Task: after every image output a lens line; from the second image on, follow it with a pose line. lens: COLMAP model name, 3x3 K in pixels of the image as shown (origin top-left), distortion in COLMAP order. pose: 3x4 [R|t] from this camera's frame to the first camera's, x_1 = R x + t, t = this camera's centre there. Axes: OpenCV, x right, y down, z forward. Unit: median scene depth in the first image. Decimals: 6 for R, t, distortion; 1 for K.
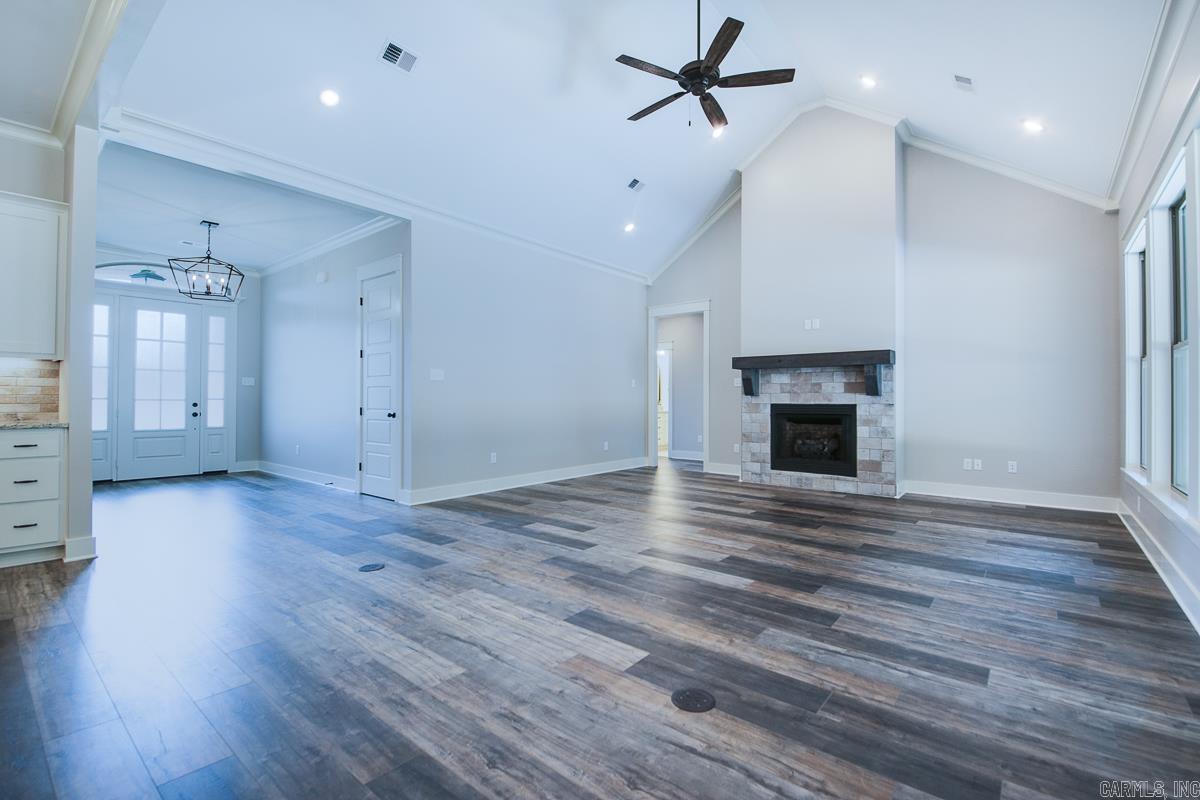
lens RADIAL K [[530.1, 0, 601.0], [0, 530.1, 397.5], [0, 0, 1]] dist [0.010862, -0.000128]
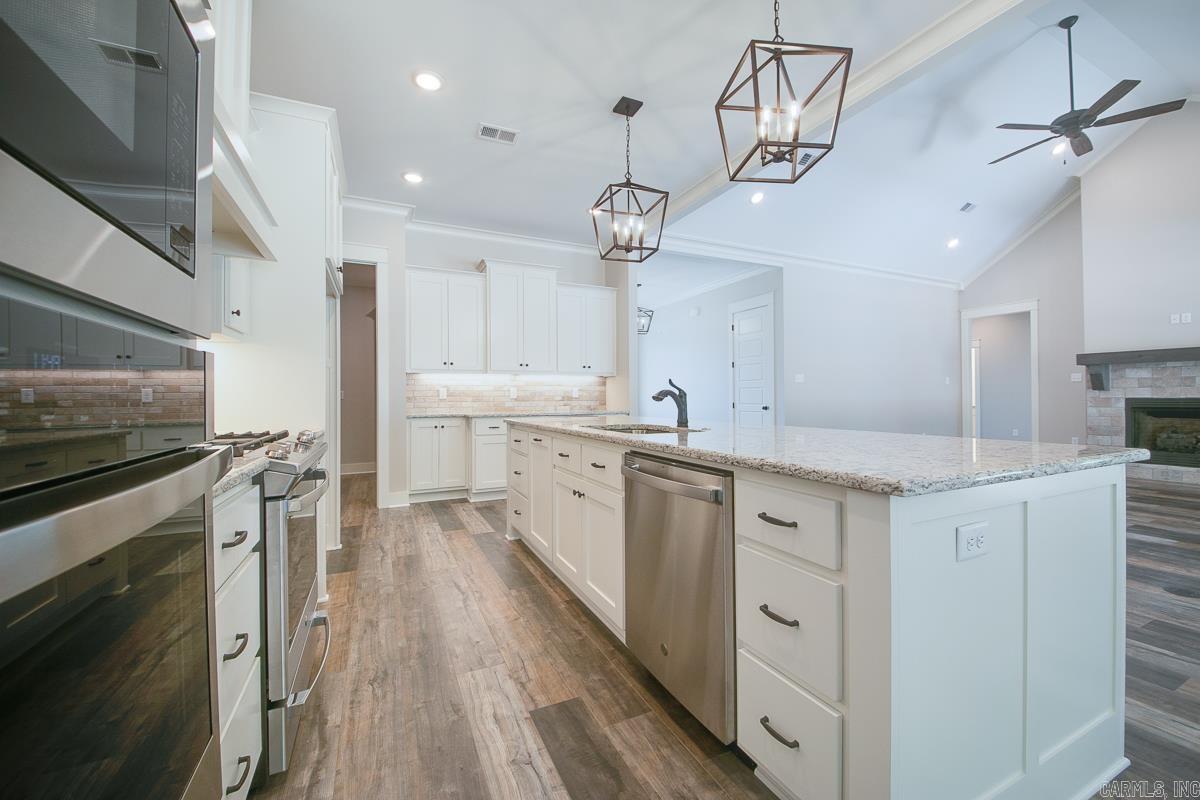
lens RADIAL K [[469.3, 0, 598.5], [0, 469.3, 394.1], [0, 0, 1]] dist [0.021494, -0.019886]
pose [[0.903498, -0.009941, -0.428477, -0.227333], [0.010347, 0.999946, -0.001381, -0.005382], [0.428467, -0.003186, 0.903552, -0.266033]]
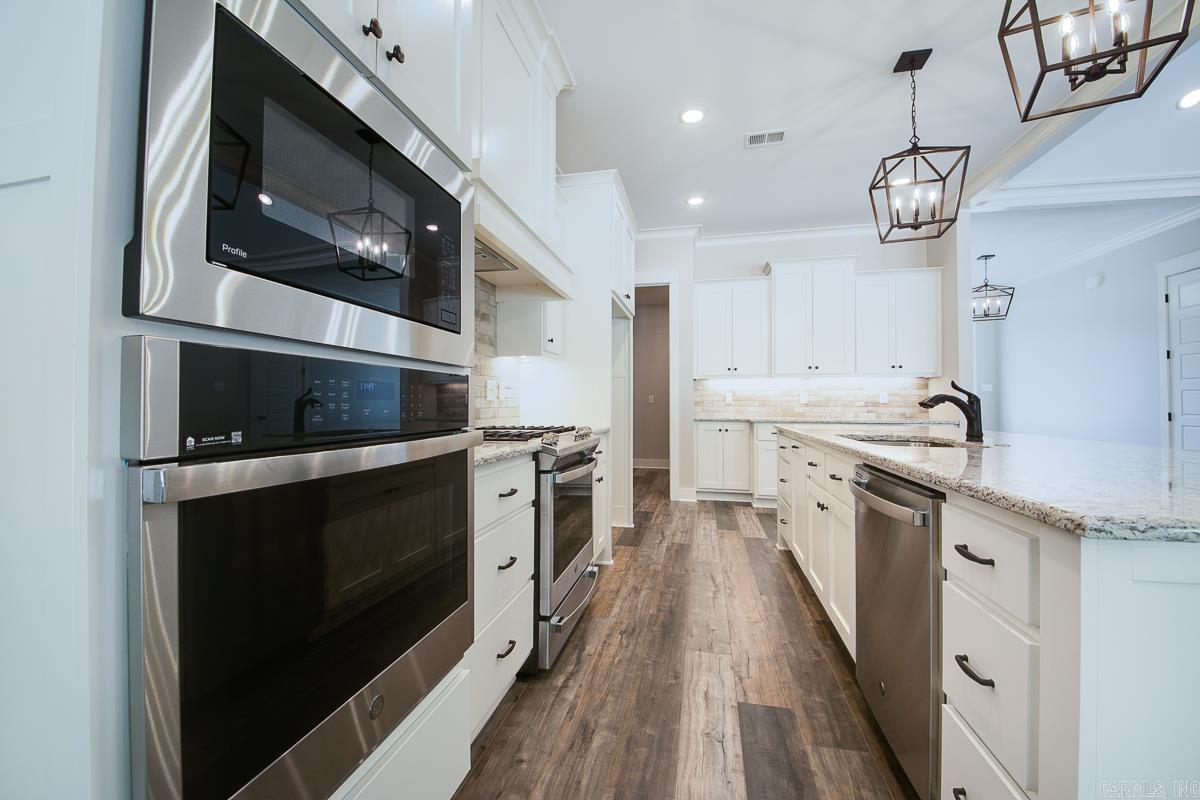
lens RADIAL K [[477.6, 0, 596.8], [0, 477.6, 394.9], [0, 0, 1]] dist [0.016855, -0.020050]
pose [[0.455582, -0.015460, -0.890060, -0.164251], [0.005351, 0.999879, -0.014628, -0.004984], [0.890178, 0.001901, 0.455609, -0.247138]]
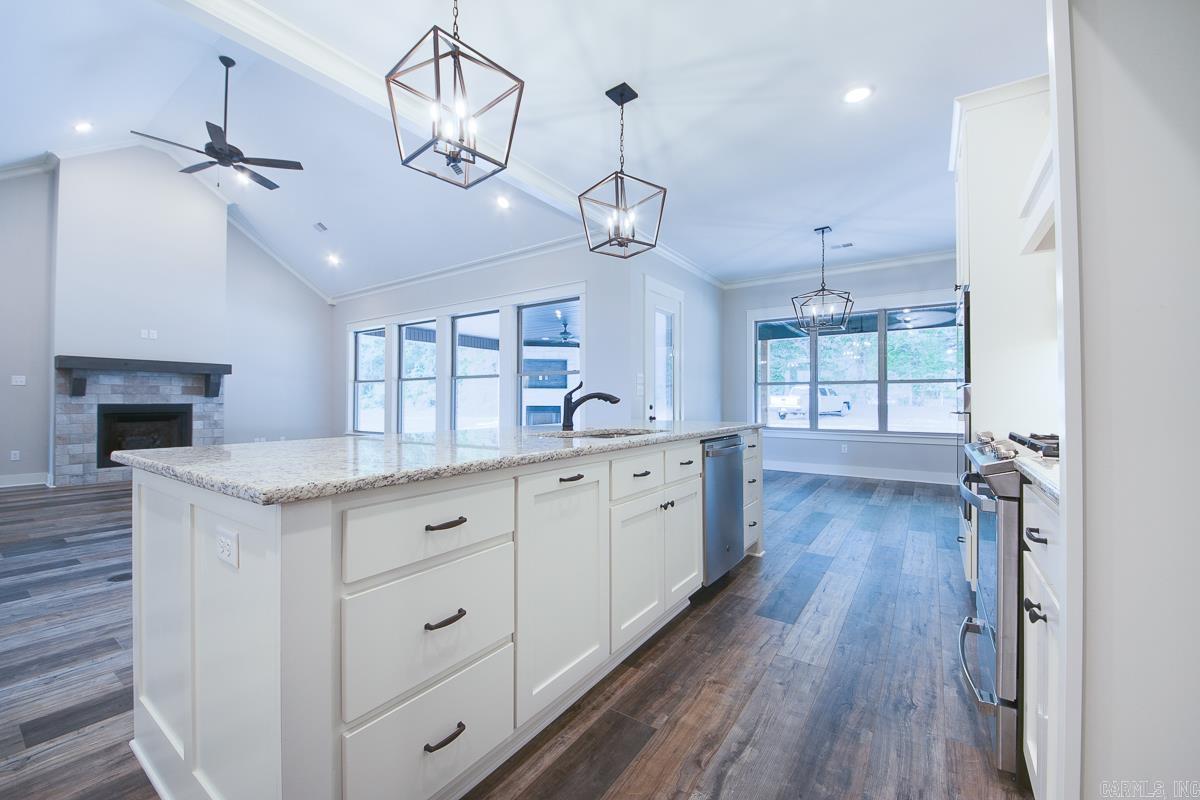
lens RADIAL K [[477.6, 0, 596.8], [0, 477.6, 394.9], [0, 0, 1]] dist [0.016855, -0.020050]
pose [[-0.085008, 0.008040, 0.996348, -0.722941], [-0.005527, 0.999948, -0.008541, -0.003799], [-0.996365, -0.006233, -0.084960, 0.128747]]
